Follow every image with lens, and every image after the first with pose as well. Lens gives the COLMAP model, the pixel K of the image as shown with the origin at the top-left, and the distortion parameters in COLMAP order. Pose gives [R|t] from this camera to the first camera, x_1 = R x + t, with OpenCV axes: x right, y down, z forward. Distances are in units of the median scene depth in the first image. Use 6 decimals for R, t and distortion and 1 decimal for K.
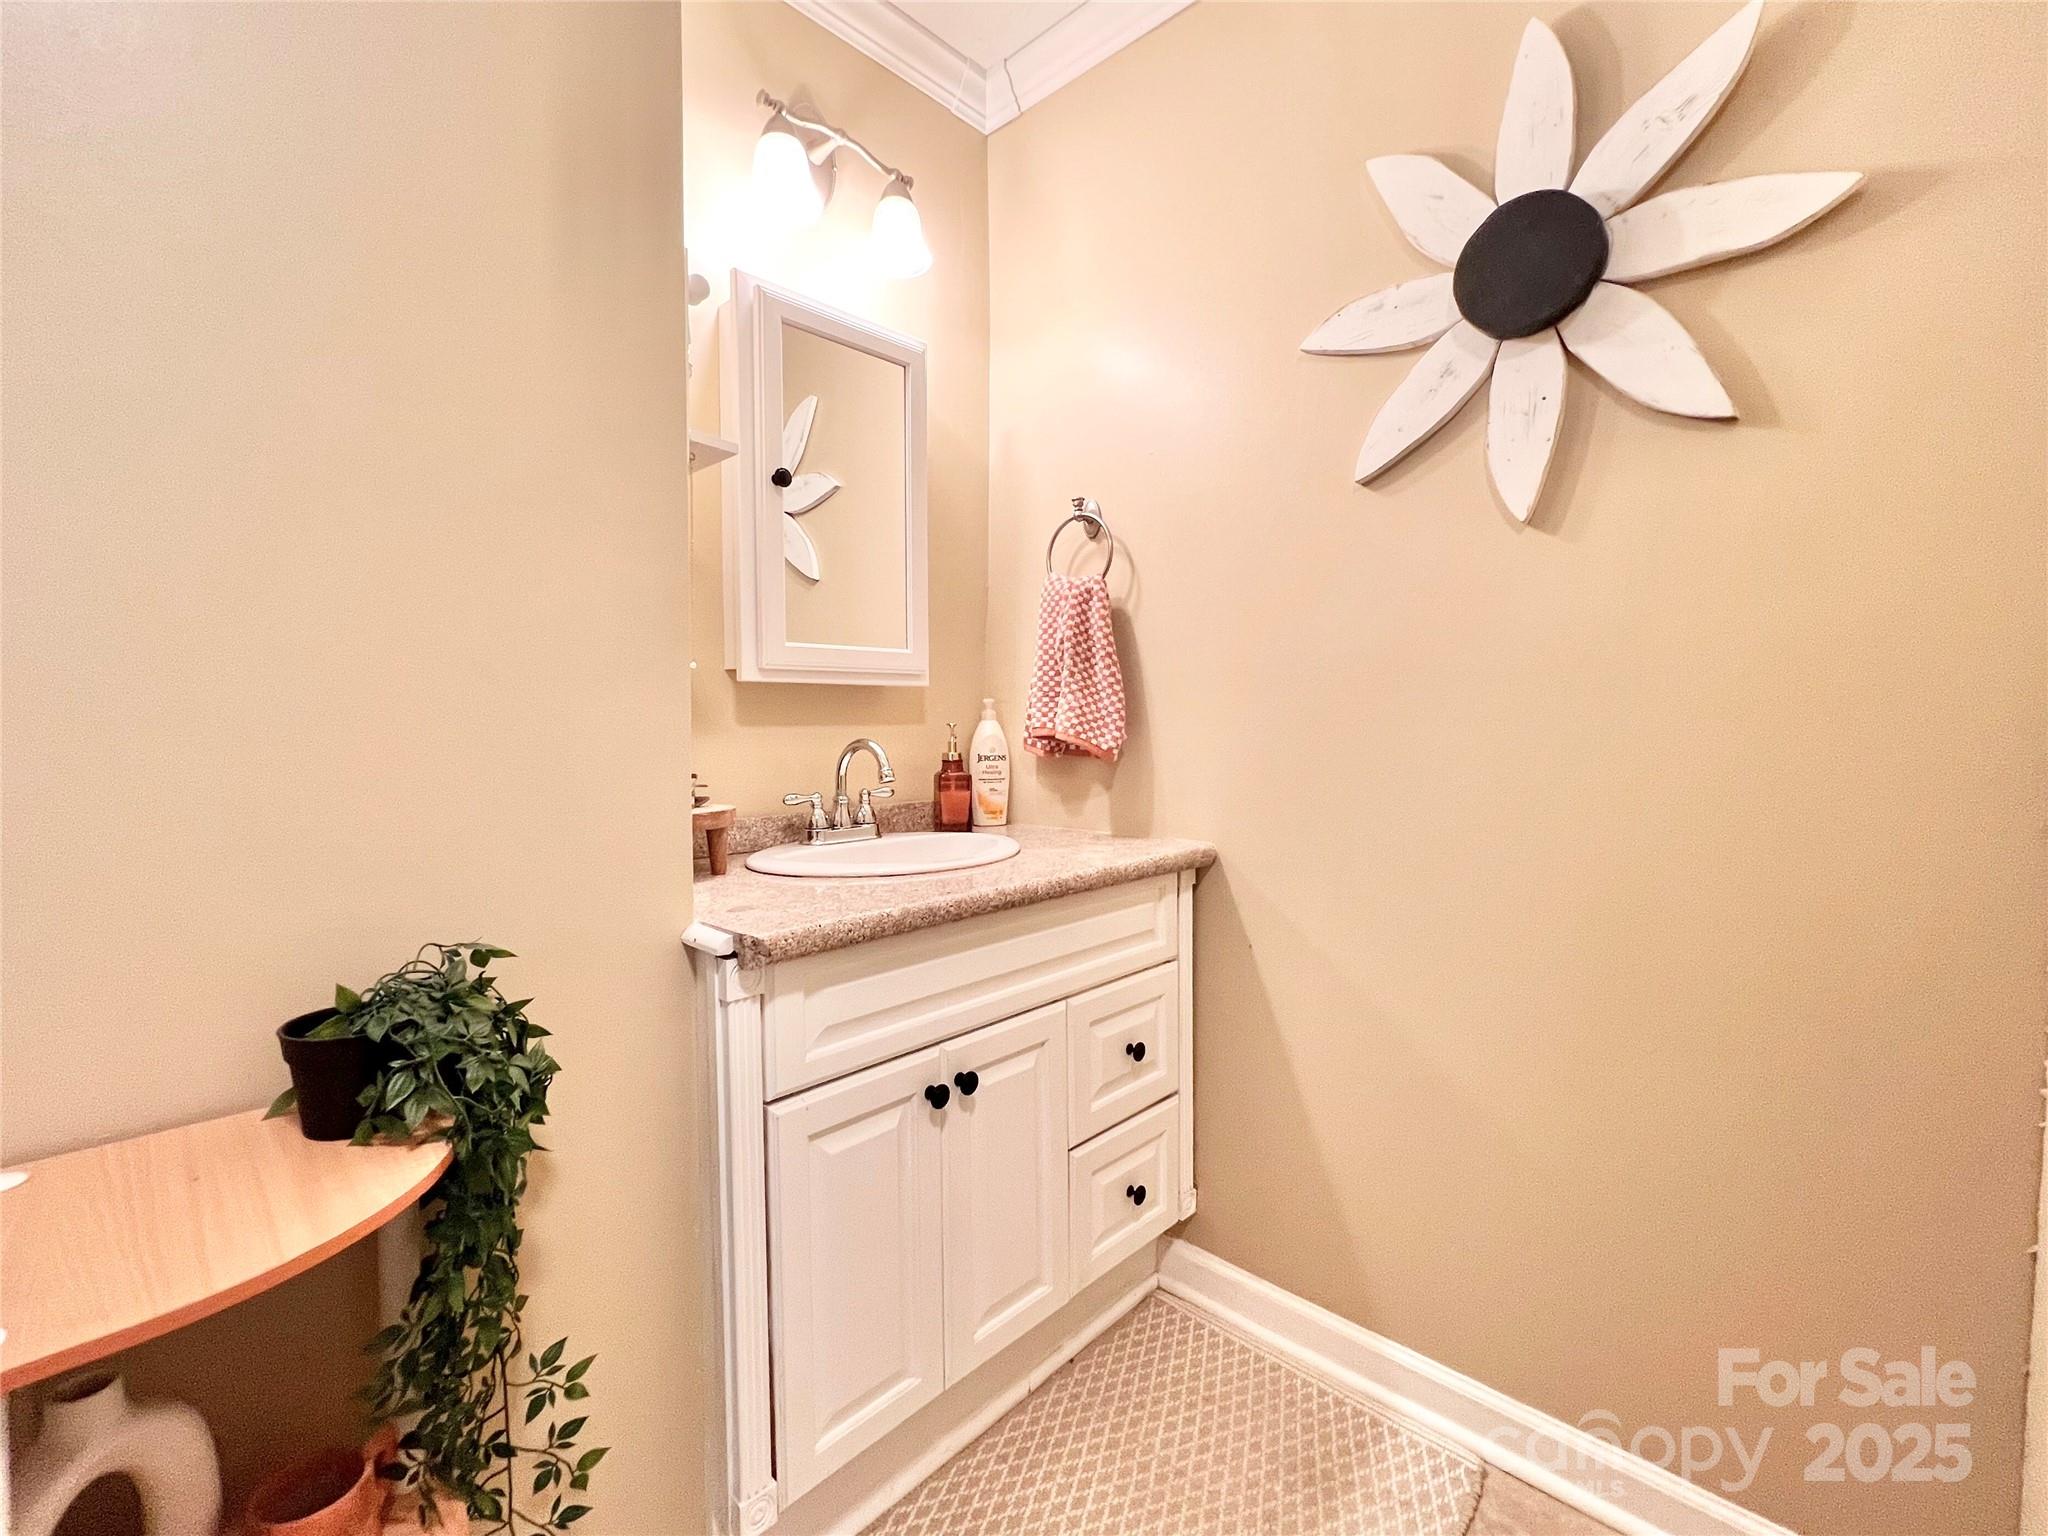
lens RADIAL K [[888.1, 0, 1019.8], [0, 888.1, 764.7], [0, 0, 1]] dist [-0.004429, 0.000520]
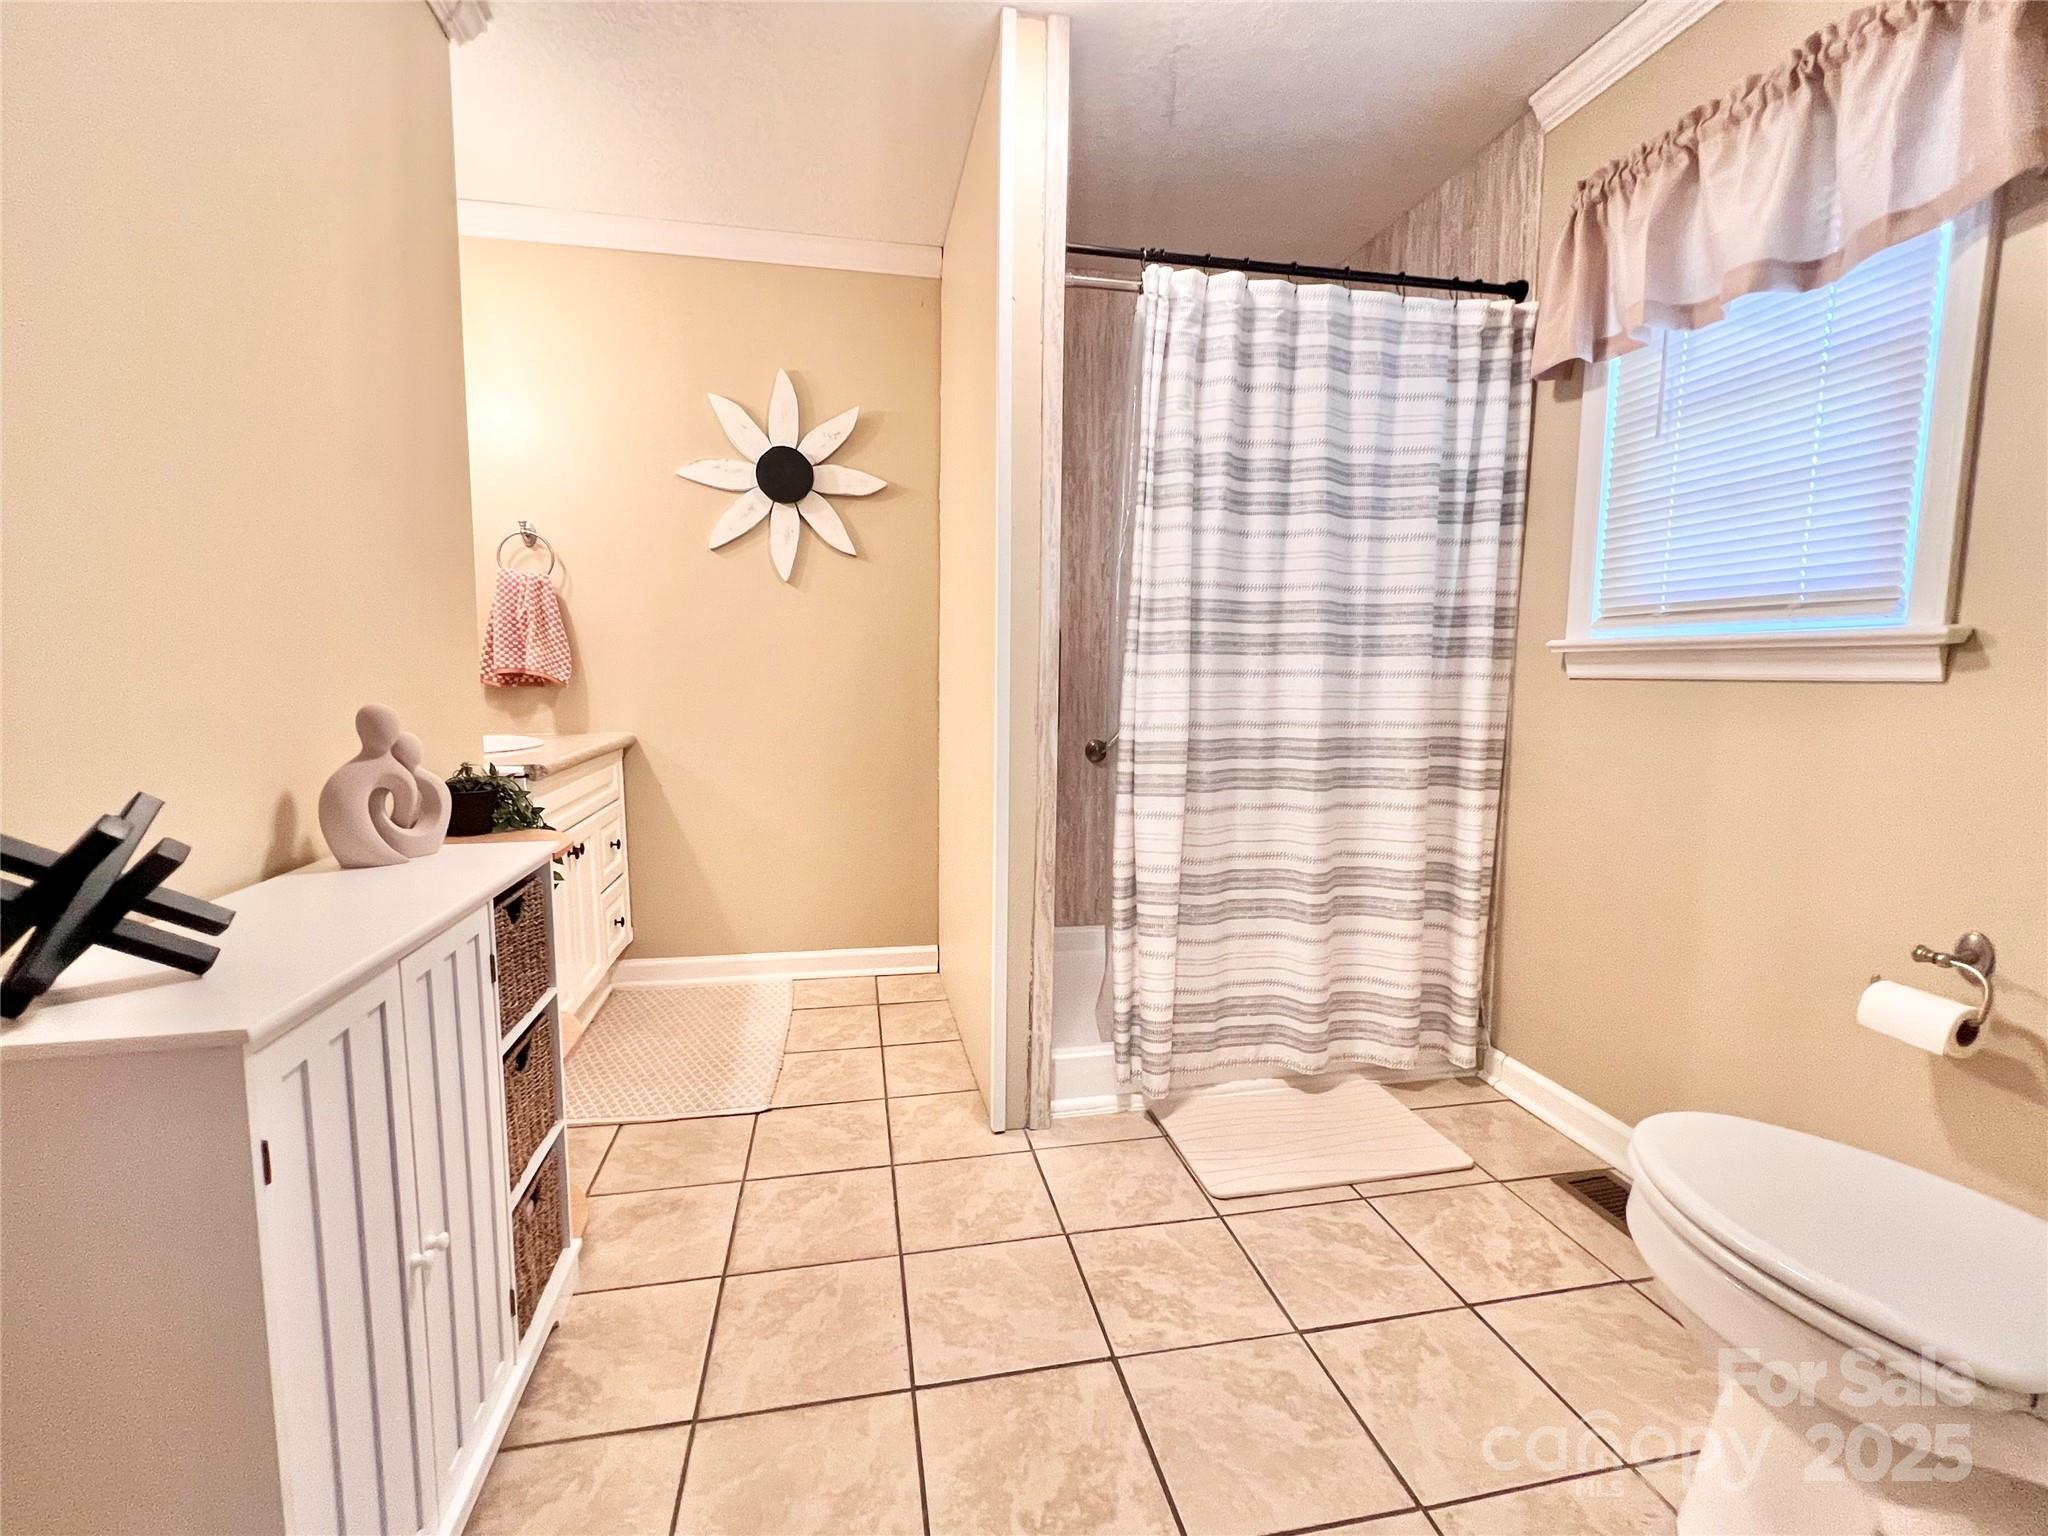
lens RADIAL K [[888.1, 0, 1019.8], [0, 888.1, 764.7], [0, 0, 1]] dist [-0.004429, 0.000520]
pose [[0.579434, -0.072687, 0.811771, -0.915515], [0.031036, 0.997261, 0.067142, 0.064916], [-0.814428, -0.013711, 0.580103, -0.790633]]
